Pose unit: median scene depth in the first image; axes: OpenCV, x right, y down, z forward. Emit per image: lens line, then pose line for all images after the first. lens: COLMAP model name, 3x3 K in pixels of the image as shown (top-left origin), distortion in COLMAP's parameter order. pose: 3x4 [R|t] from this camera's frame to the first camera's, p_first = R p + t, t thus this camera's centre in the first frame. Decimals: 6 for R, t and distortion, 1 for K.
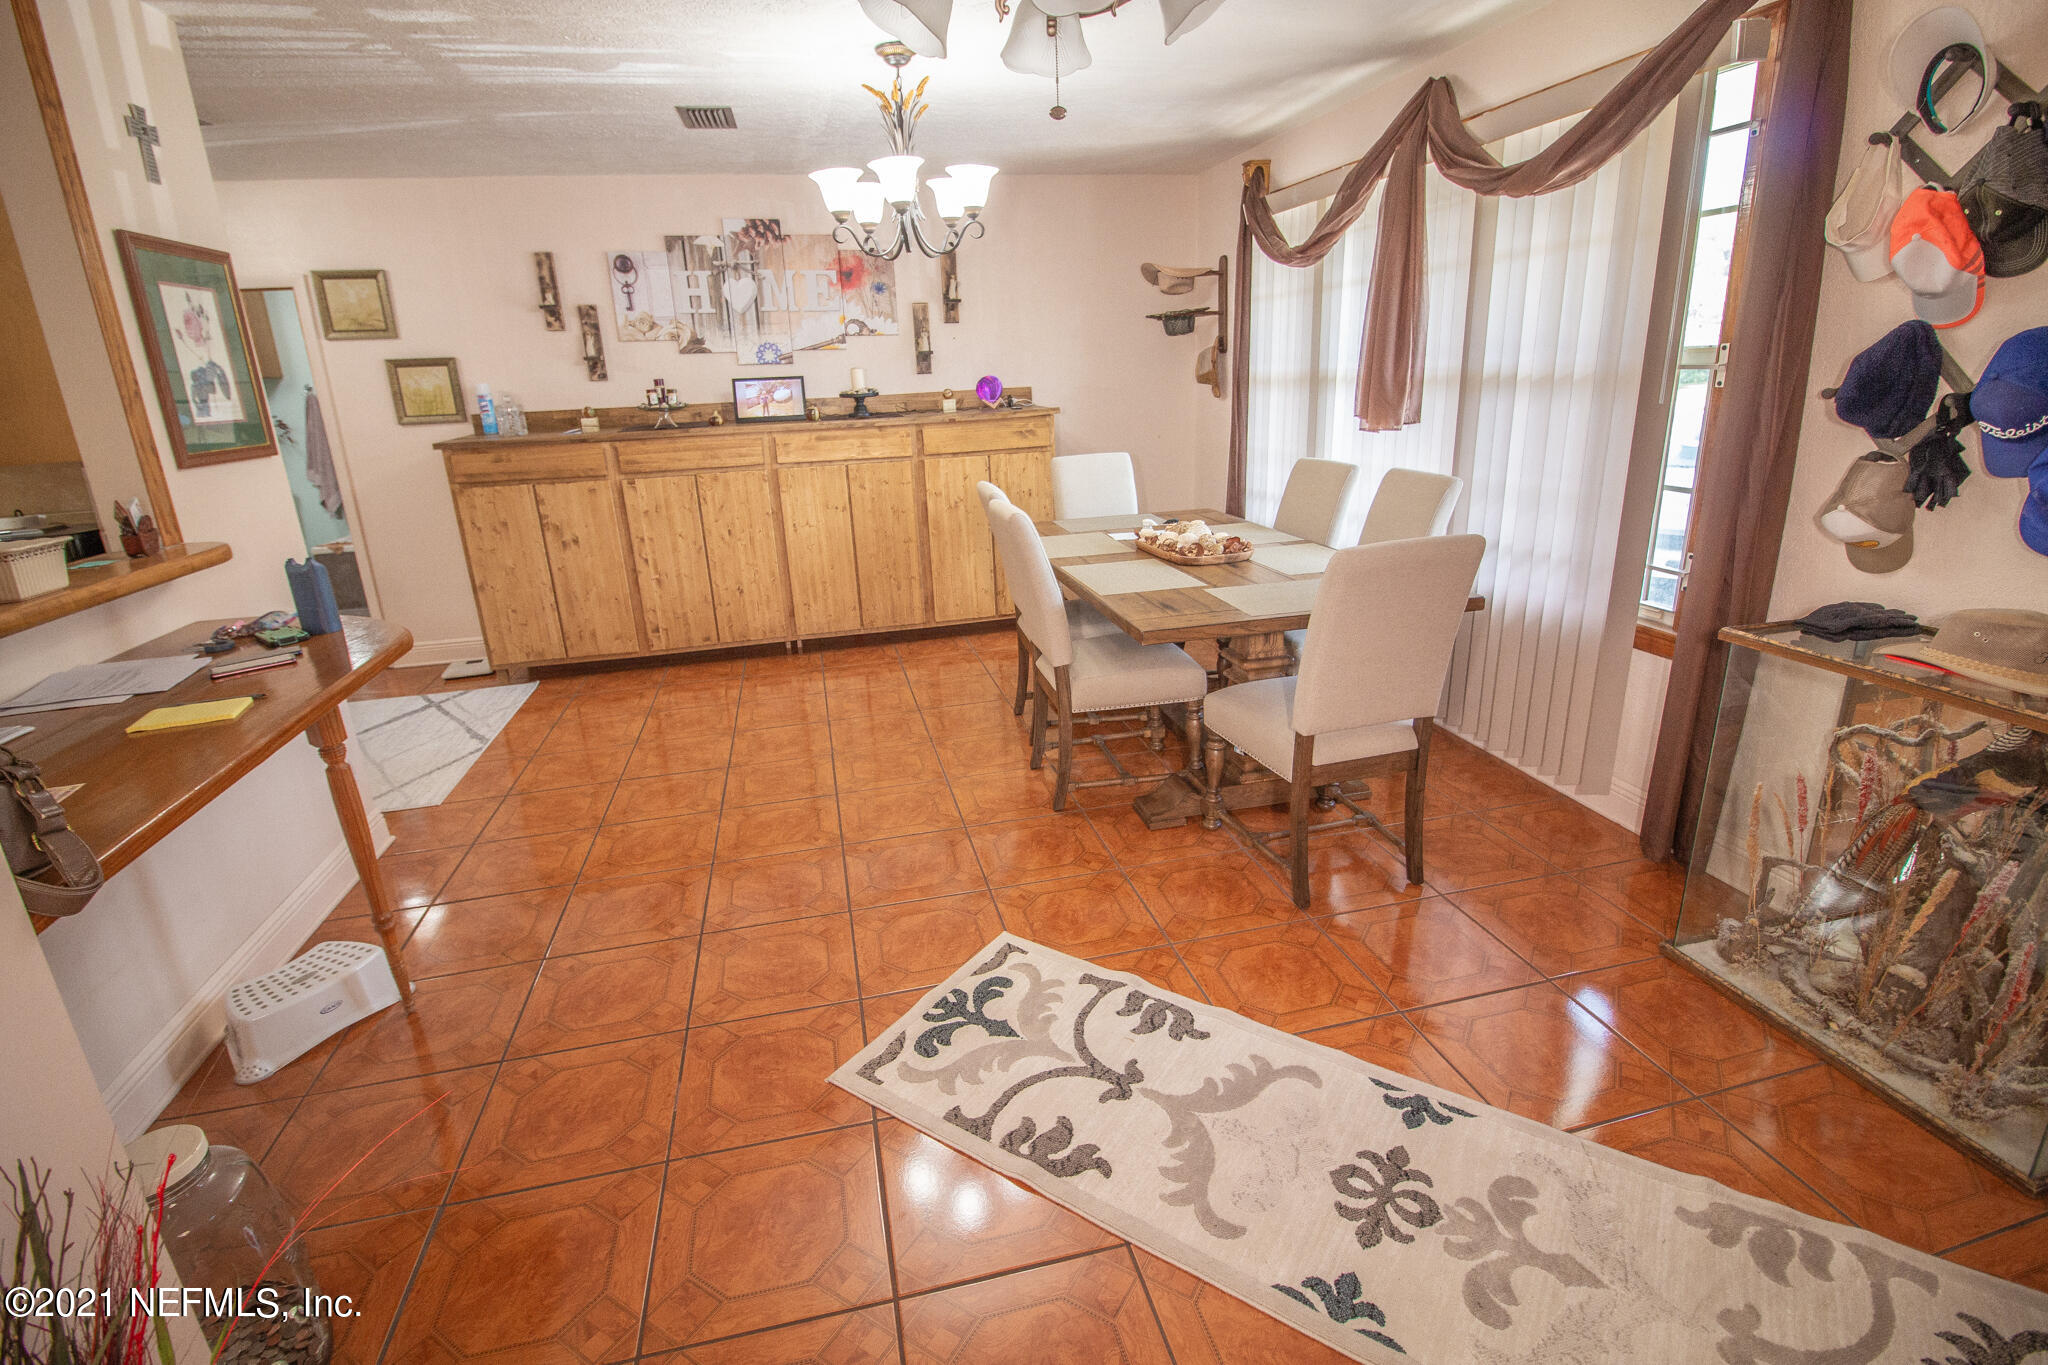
lens RADIAL K [[952.6, 0, 1032.3], [0, 952.6, 671.3], [0, 0, 1]] dist [-0.010580, -0.004249]
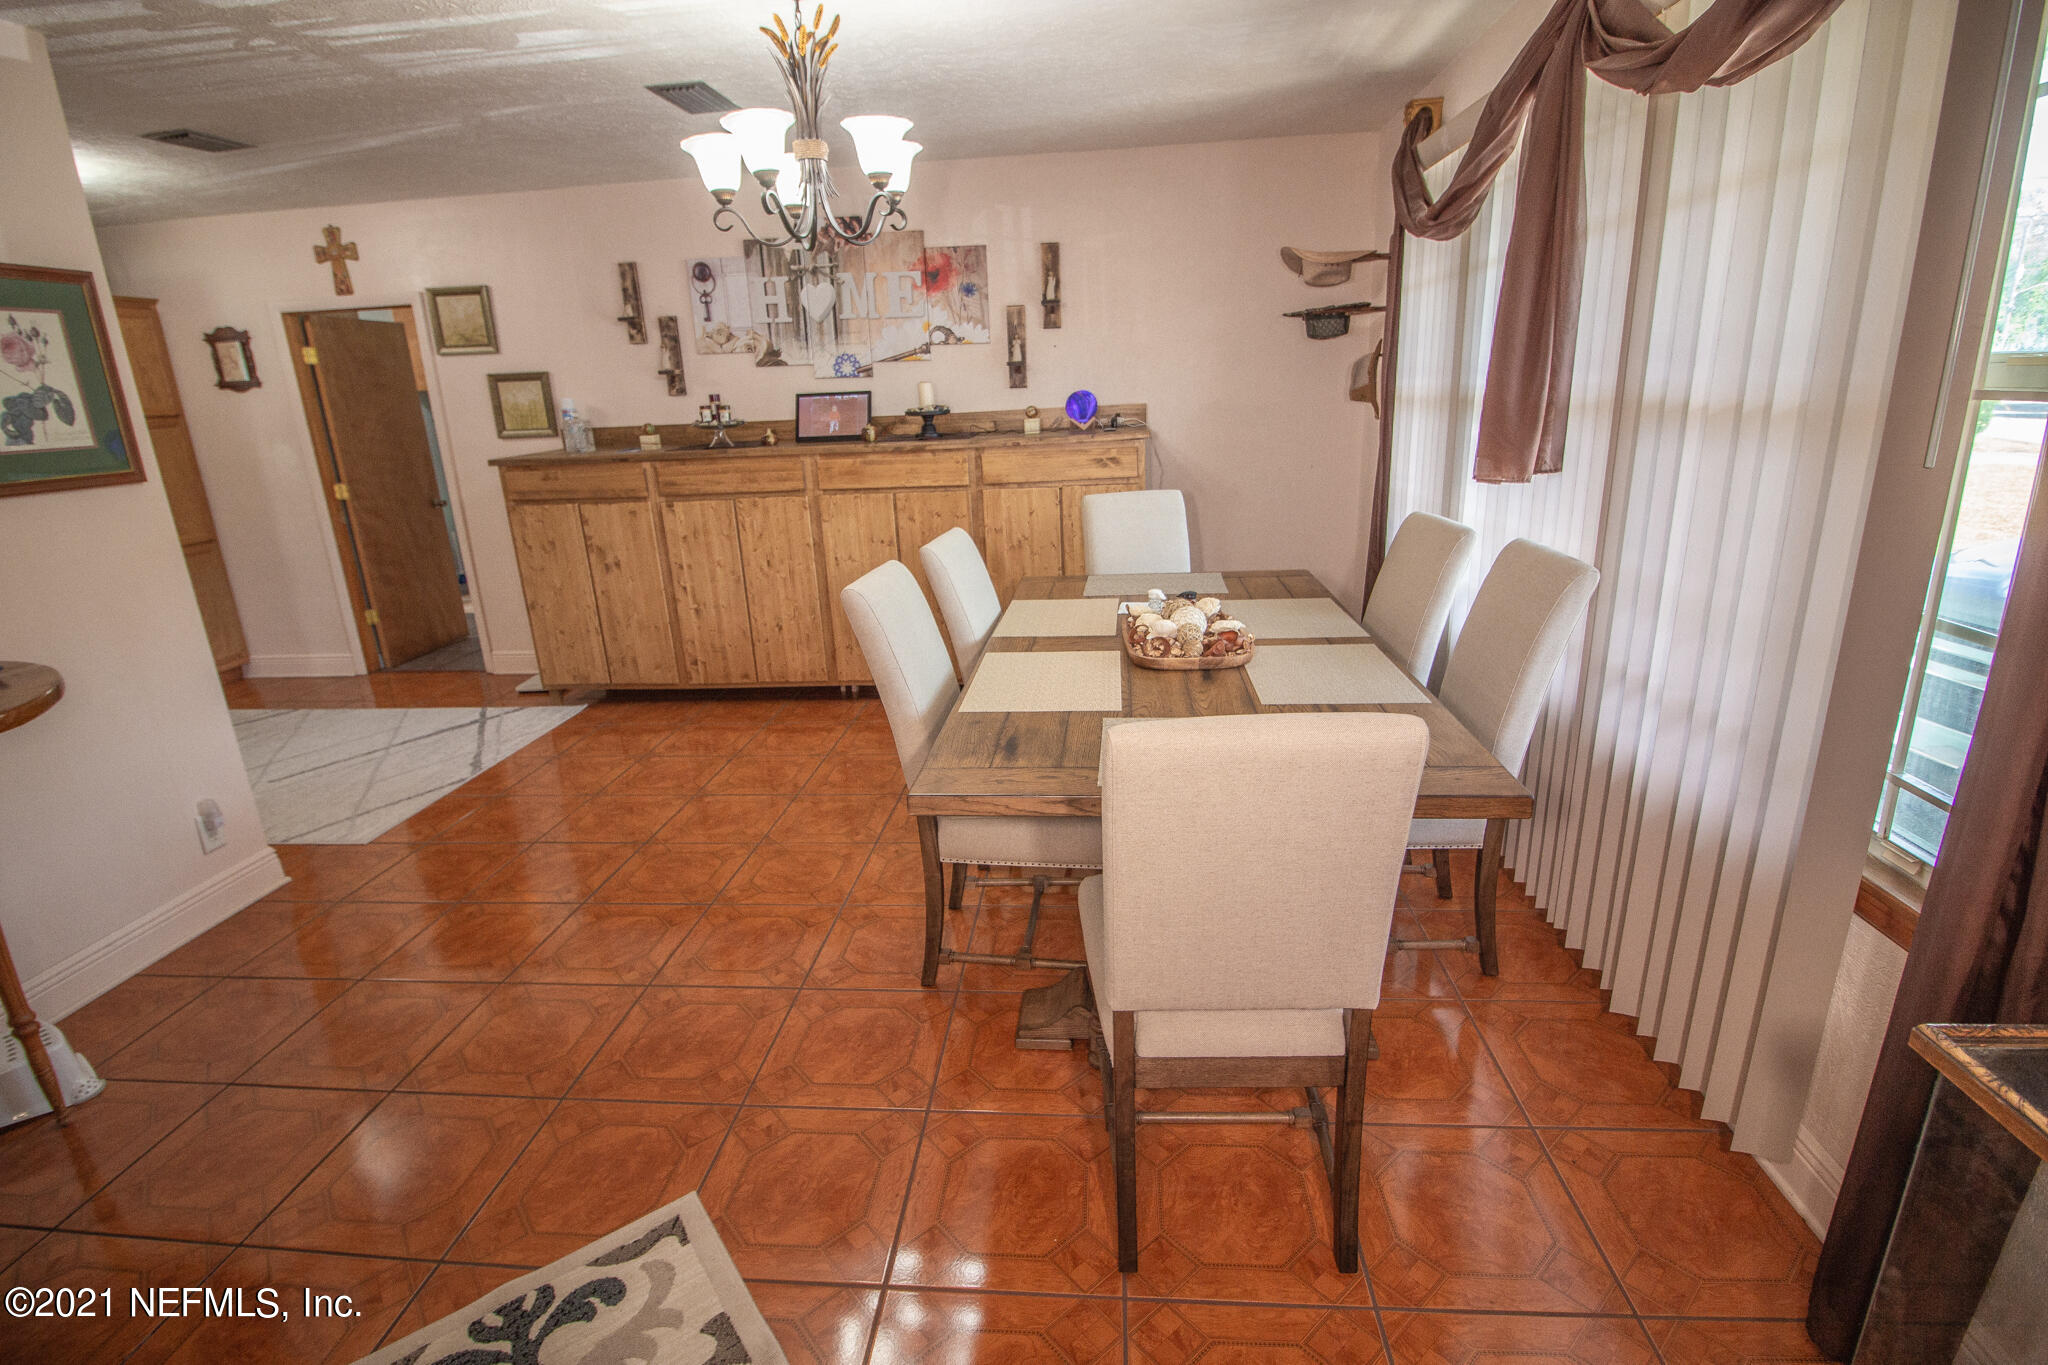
lens RADIAL K [[952.6, 0, 1023.9], [0, 952.6, 678.8], [0, 0, 1]] dist [-0.010580, -0.004249]
pose [[0.948182, 0.093183, -0.303756, 0.200528], [-0.092592, 0.995569, 0.016384, -0.073630], [0.303937, 0.012590, 0.952609, 0.208371]]
